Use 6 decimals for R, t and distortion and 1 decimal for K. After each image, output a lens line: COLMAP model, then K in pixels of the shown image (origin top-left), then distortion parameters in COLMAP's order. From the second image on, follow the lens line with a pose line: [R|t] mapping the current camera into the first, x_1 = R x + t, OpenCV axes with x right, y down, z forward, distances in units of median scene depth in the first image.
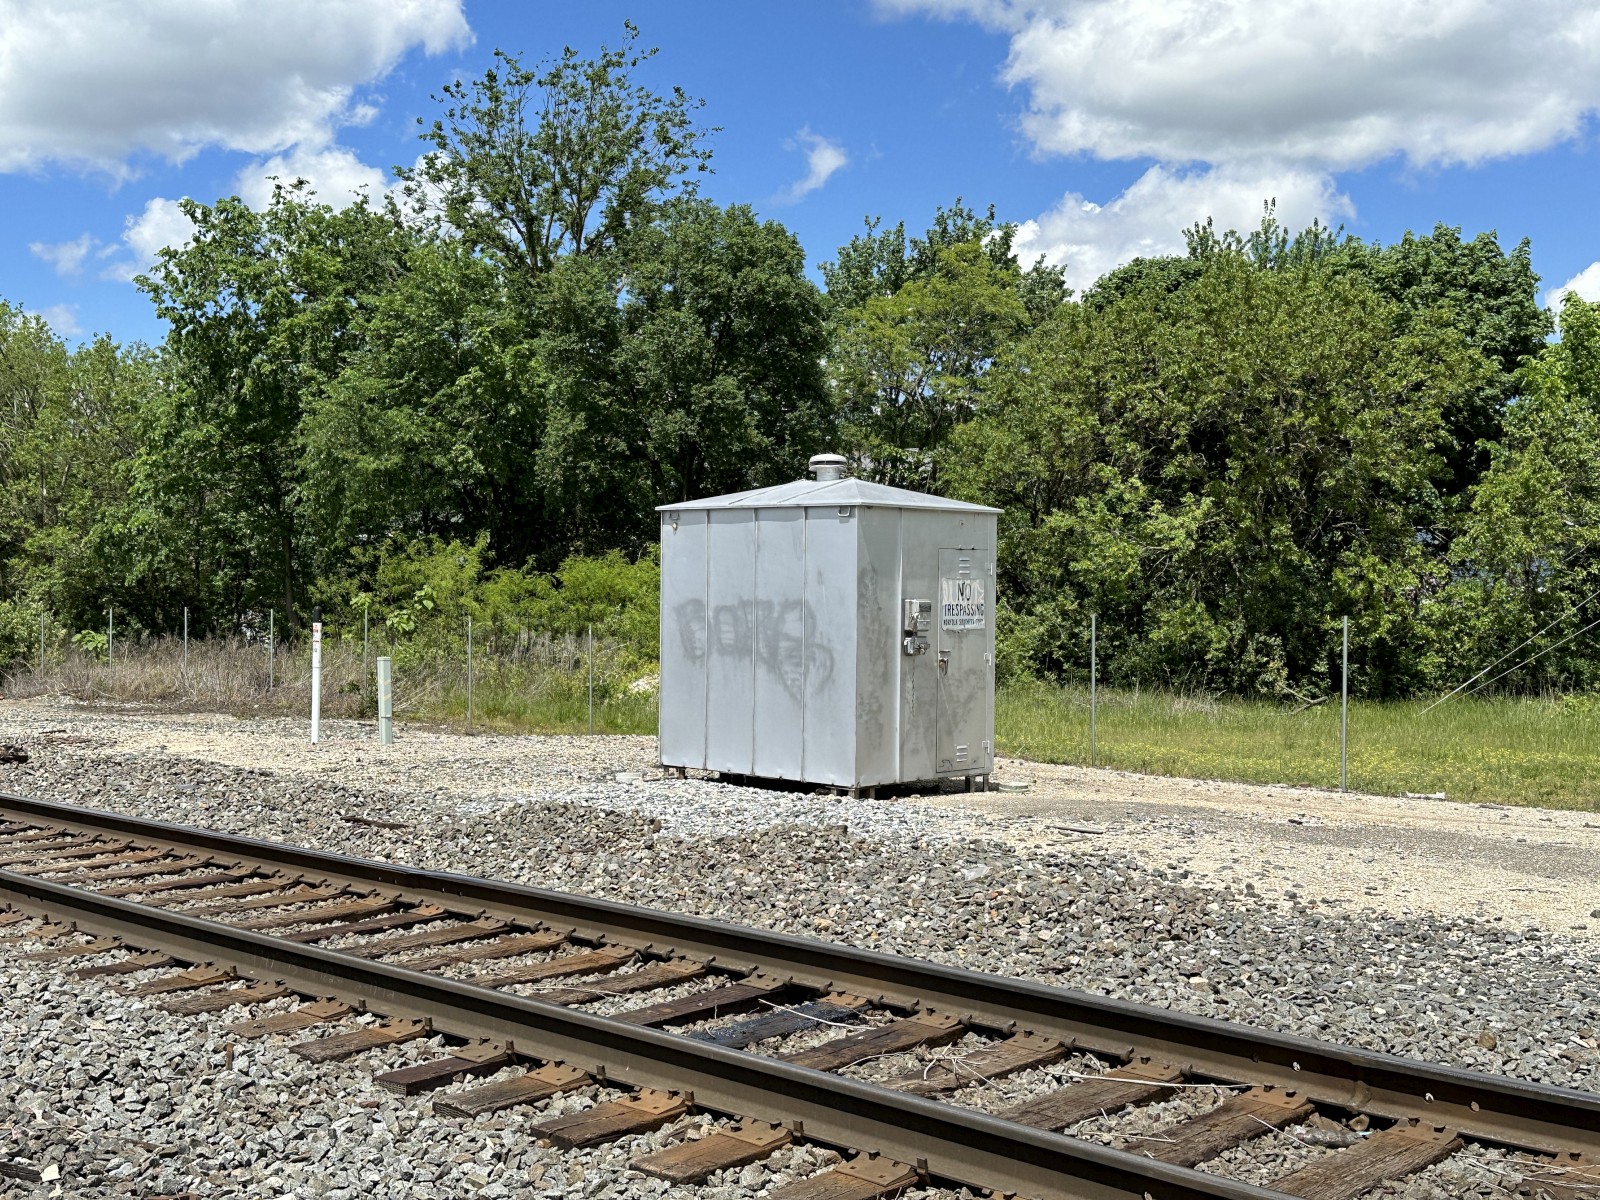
lens RADIAL K [[1803.0, 0, 795.5], [0, 1803.0, 602.2], [0, 0, 1]] dist [0.156559, 0.000000]
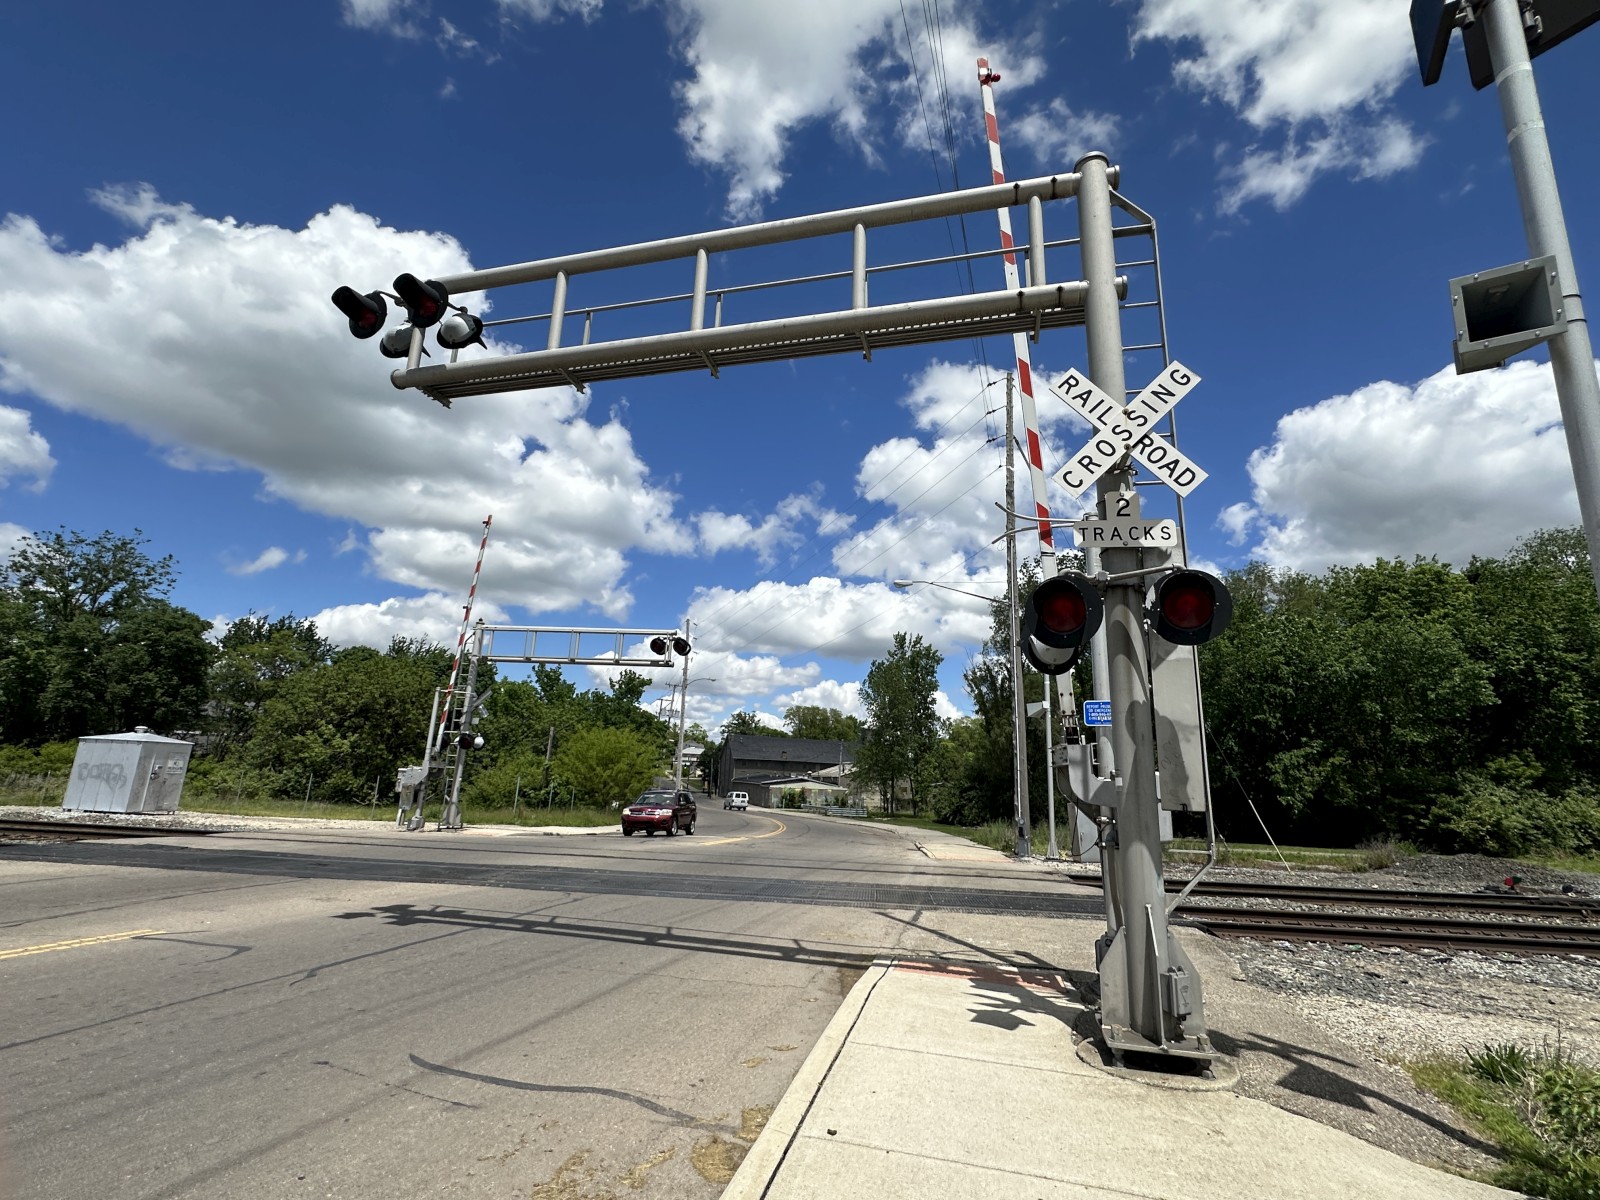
lens RADIAL K [[733.4, 0, 810.4], [0, 733.4, 597.3], [0, 0, 1]] dist [-0.012758, 0.001803]
pose [[0.780433, 0.172173, 0.601066, 0.049921], [-0.024722, 0.969084, -0.245491, -0.000722], [-0.624750, 0.176729, 0.760561, -0.370981]]
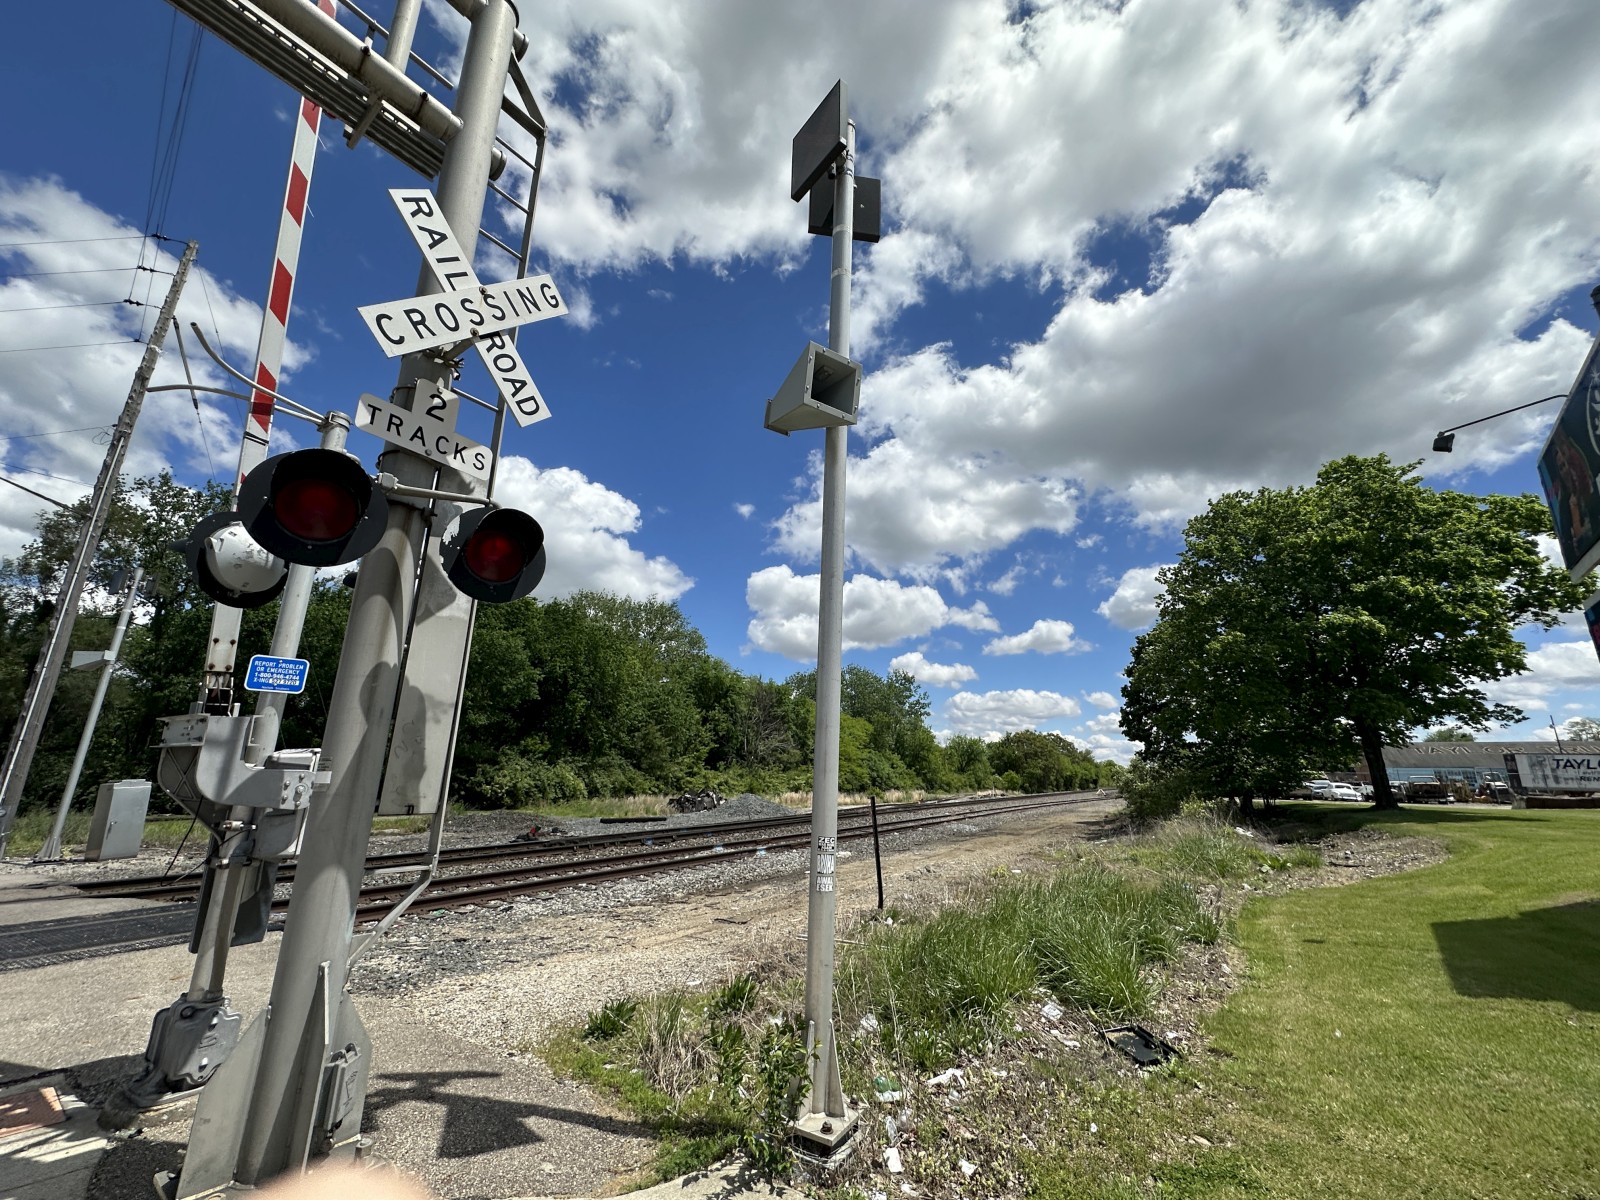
lens RADIAL K [[633.1, 0, 799.7], [0, 633.1, 596.0], [0, 0, 1]] dist [-0.007090, 0.000813]
pose [[-0.261939, 0.251318, 0.931787, 0.054454], [-0.006889, 0.964987, -0.262209, -0.001102], [-0.965060, -0.075102, -0.251036, -0.366489]]
